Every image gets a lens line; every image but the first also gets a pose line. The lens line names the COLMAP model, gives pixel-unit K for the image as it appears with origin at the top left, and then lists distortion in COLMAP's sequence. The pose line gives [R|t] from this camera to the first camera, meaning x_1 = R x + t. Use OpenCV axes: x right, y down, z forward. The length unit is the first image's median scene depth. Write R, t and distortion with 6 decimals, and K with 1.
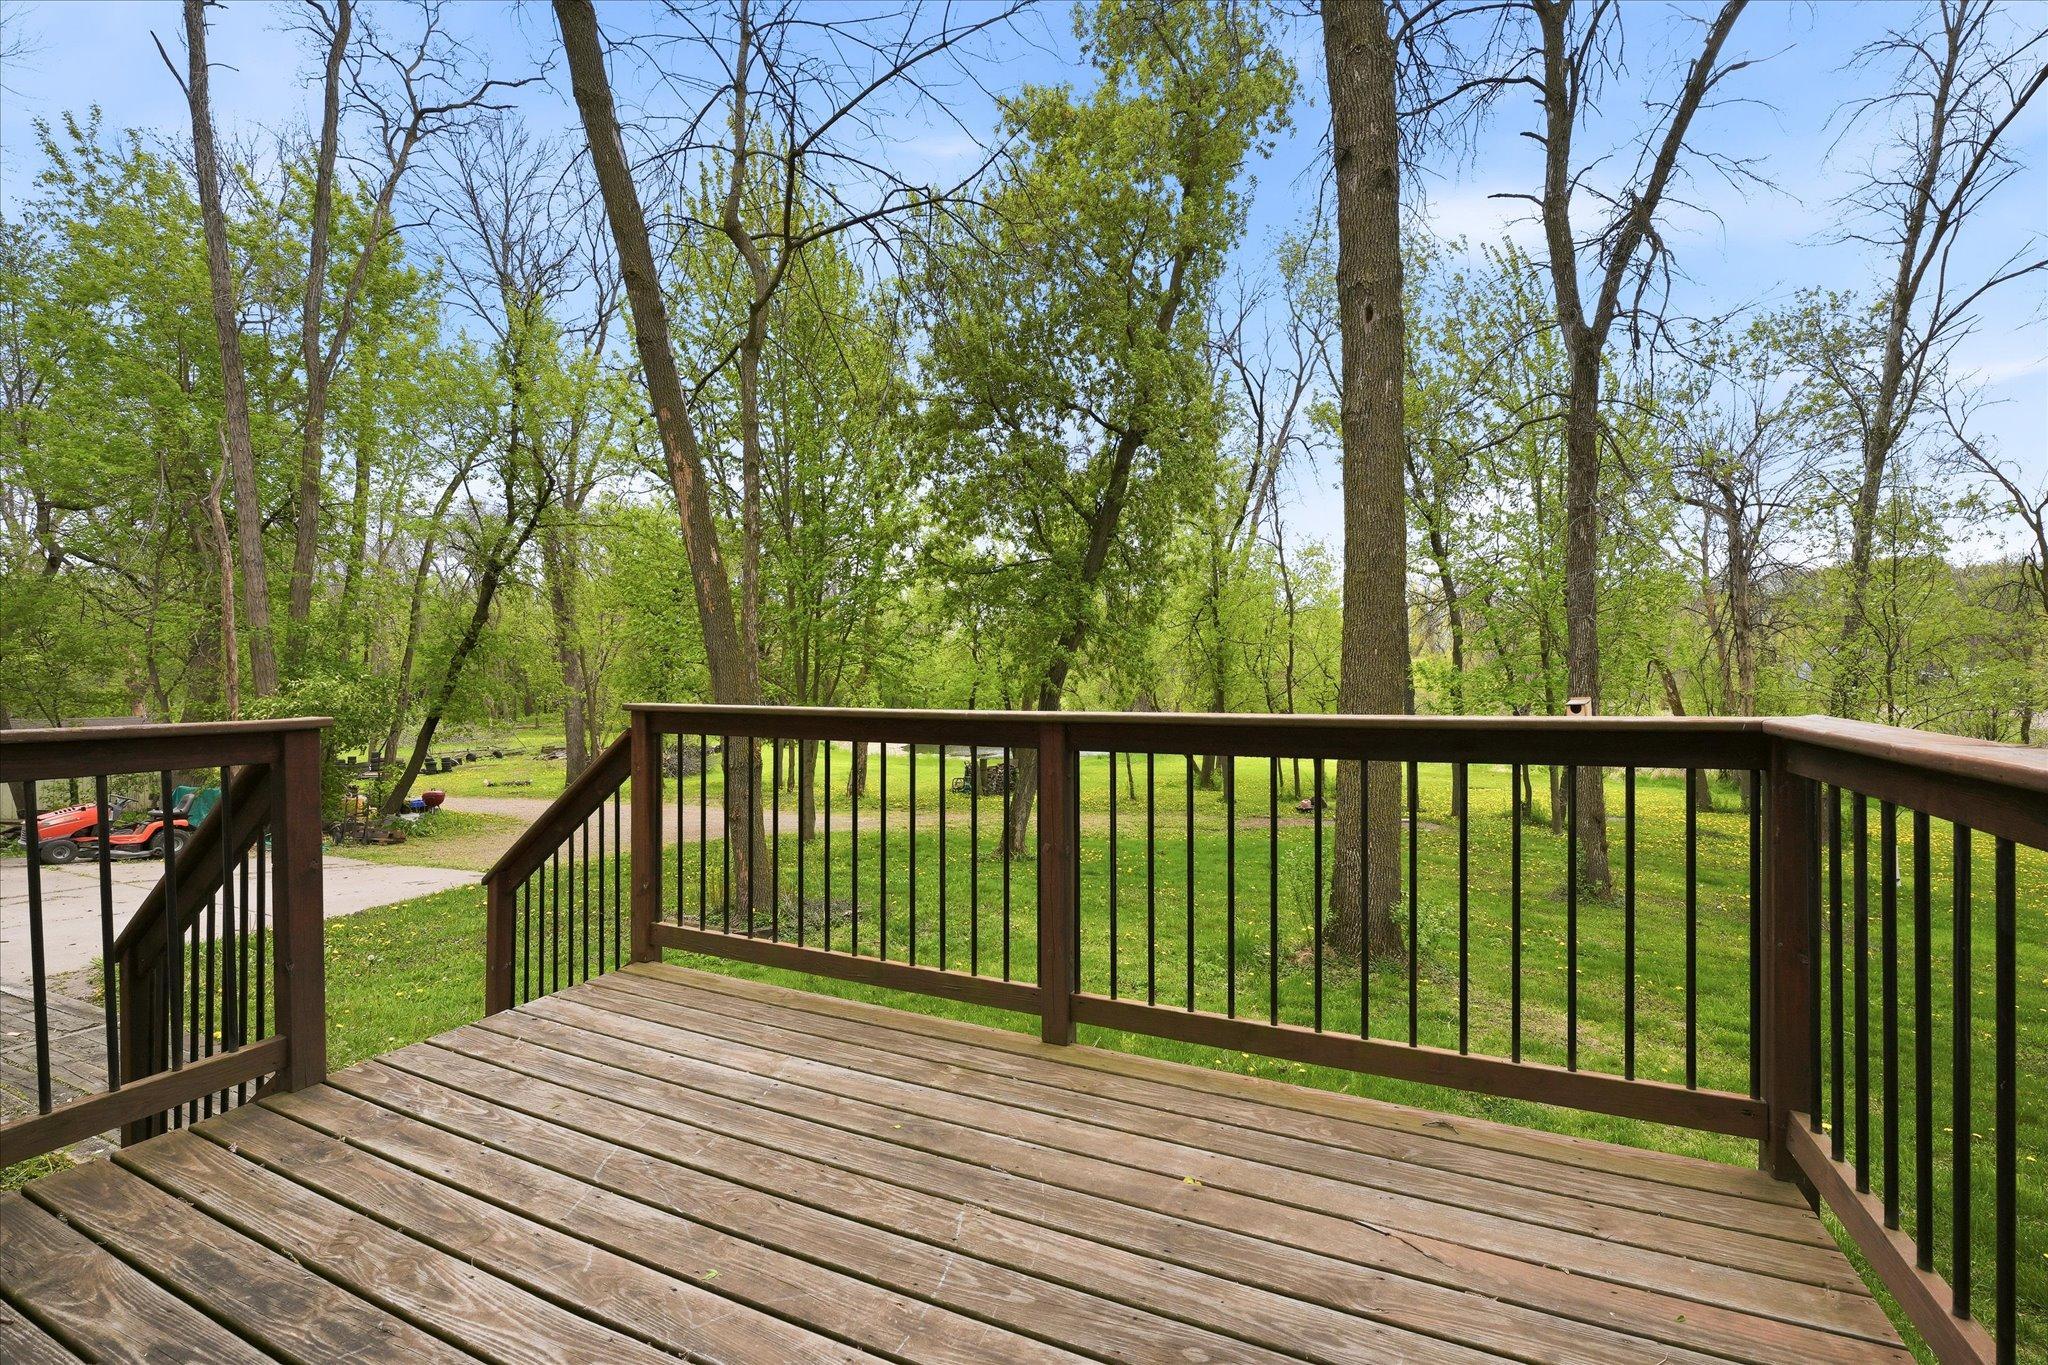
lens RADIAL K [[899.5, 0, 1023.2], [0, 899.5, 690.0], [0, 0, 1]] dist [0.001622, 0.000106]
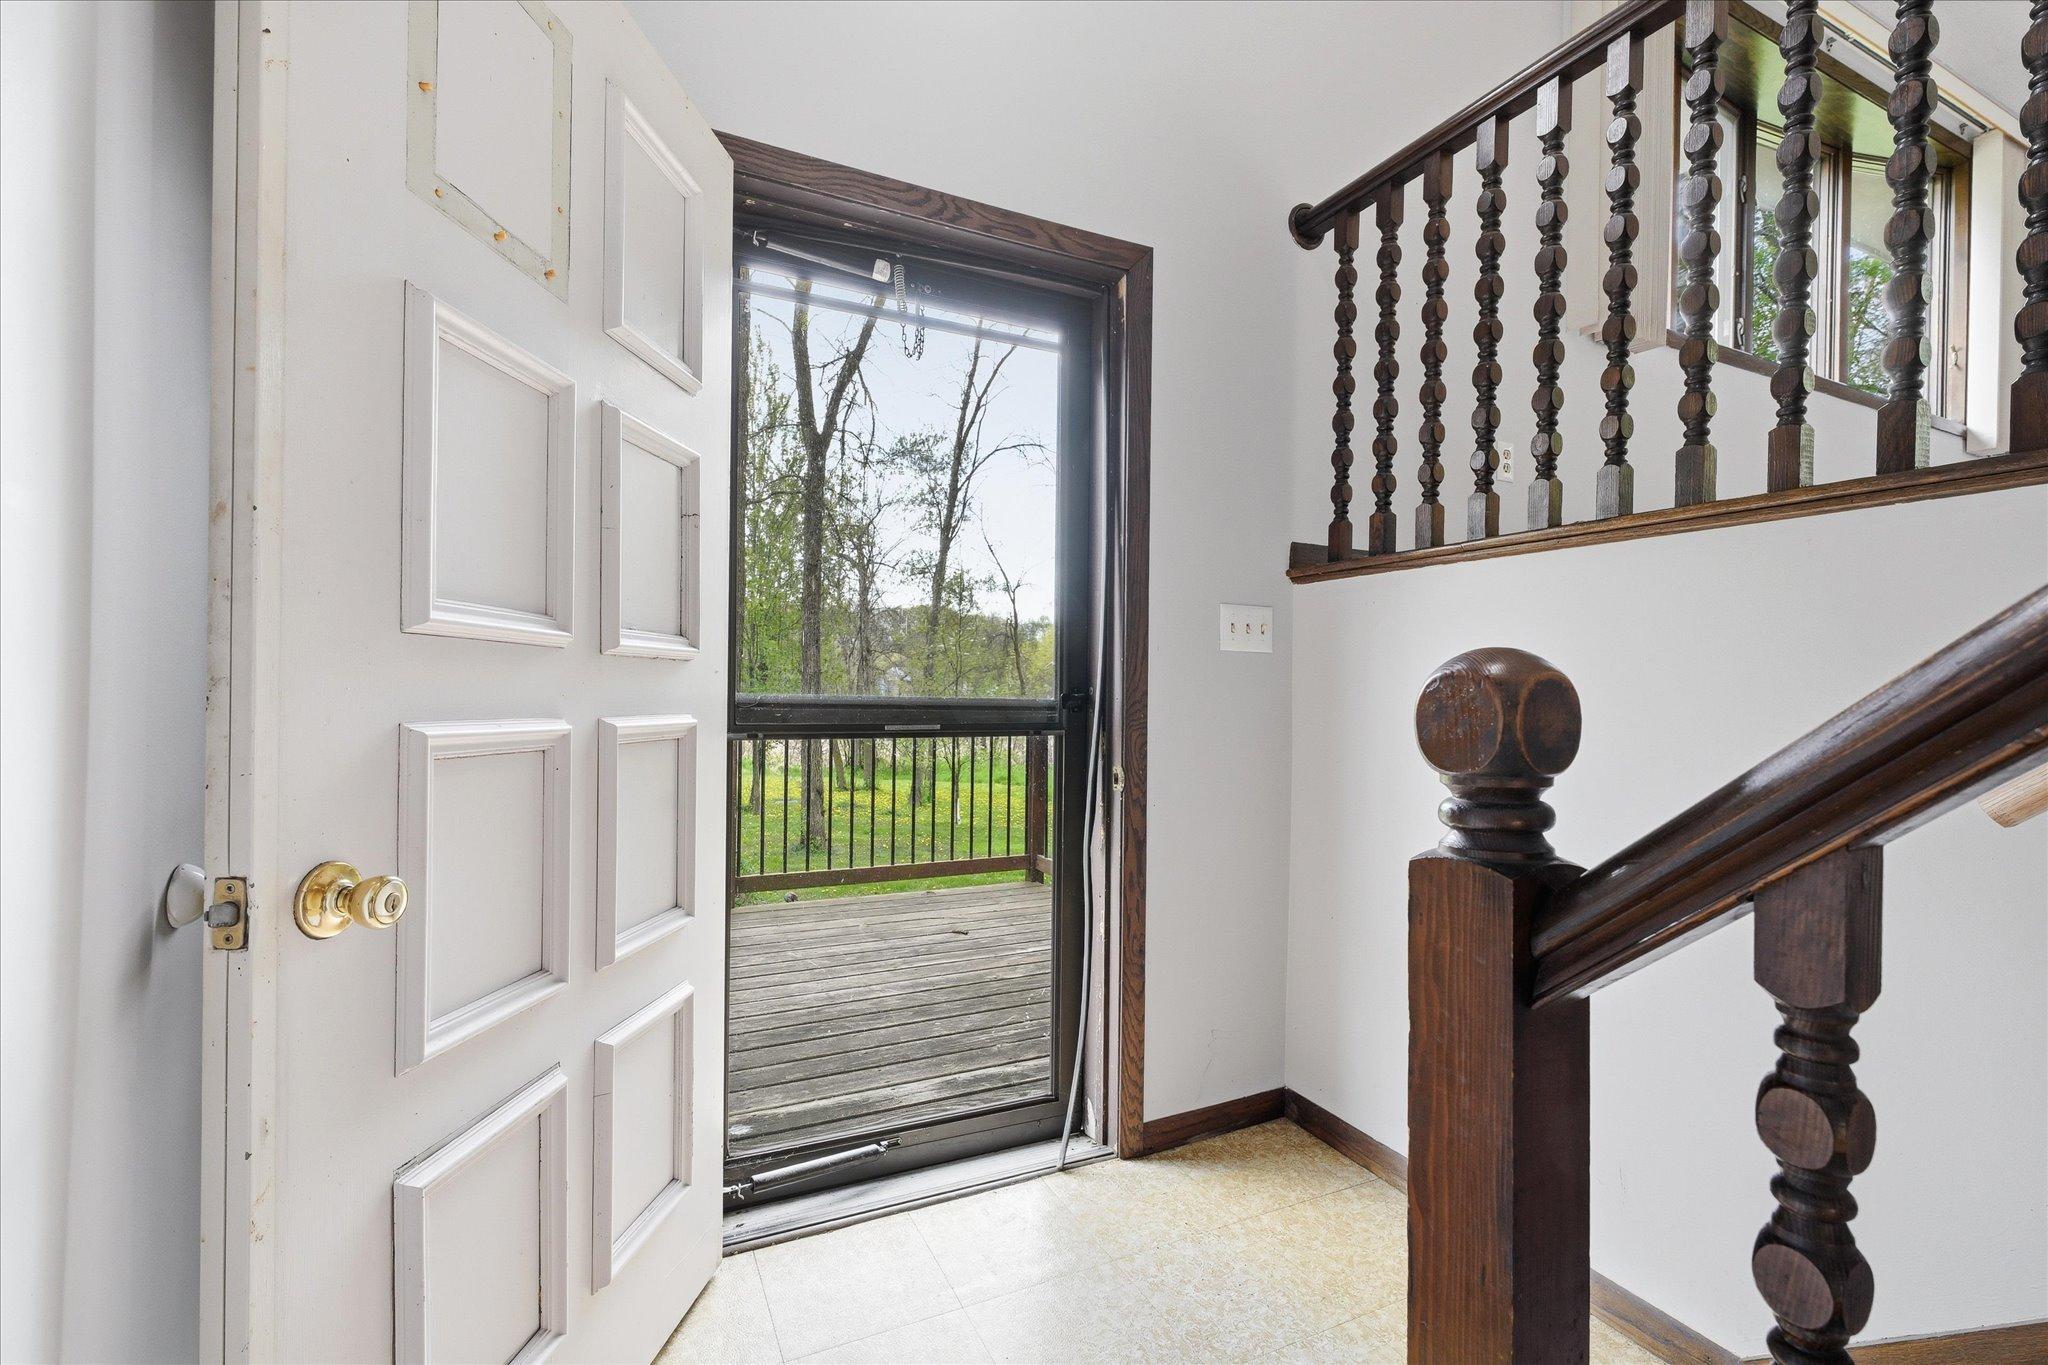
lens RADIAL K [[967.9, 0, 1032.3], [0, 967.9, 673.7], [0, 0, 1]] dist [0.000426, -0.000483]
pose [[0.621655, 0.026498, 0.782842, -0.315582], [-0.013025, 0.999639, -0.023493, -0.003324], [-0.783182, 0.004408, 0.621776, -0.175448]]
